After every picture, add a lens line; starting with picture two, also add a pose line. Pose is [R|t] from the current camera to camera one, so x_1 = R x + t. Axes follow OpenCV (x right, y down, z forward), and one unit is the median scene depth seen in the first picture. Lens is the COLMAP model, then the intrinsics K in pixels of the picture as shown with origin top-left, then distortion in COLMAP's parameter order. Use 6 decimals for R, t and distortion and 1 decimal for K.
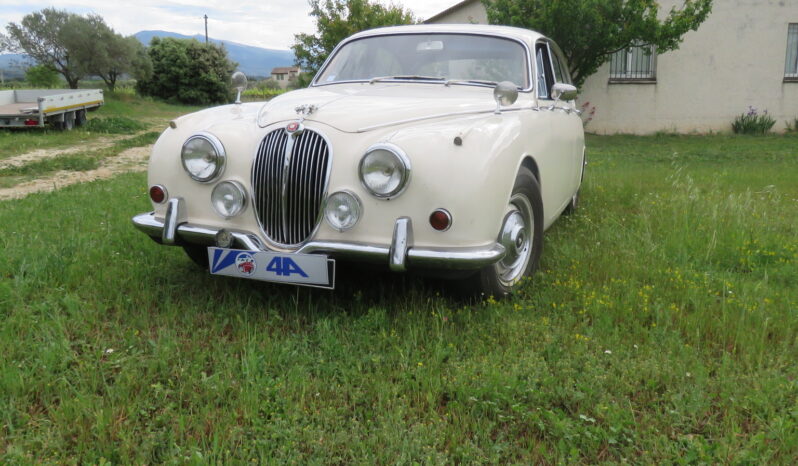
lens RADIAL K [[675.1, 0, 399.0], [0, 675.1, 233.0], [0, 0, 1]] dist [-0.006320, -0.003710]
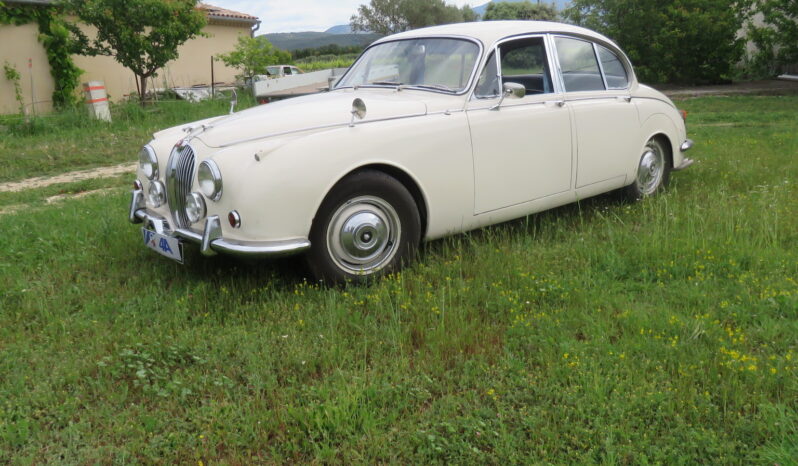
lens RADIAL K [[675.1, 0, 399.0], [0, 675.1, 233.0], [0, 0, 1]] dist [-0.006320, -0.003710]
pose [[0.867848, 0.070916, -0.491742, 0.909226], [-0.039517, 0.996478, 0.073965, -0.094490], [0.495256, -0.044759, 0.867594, 0.029320]]
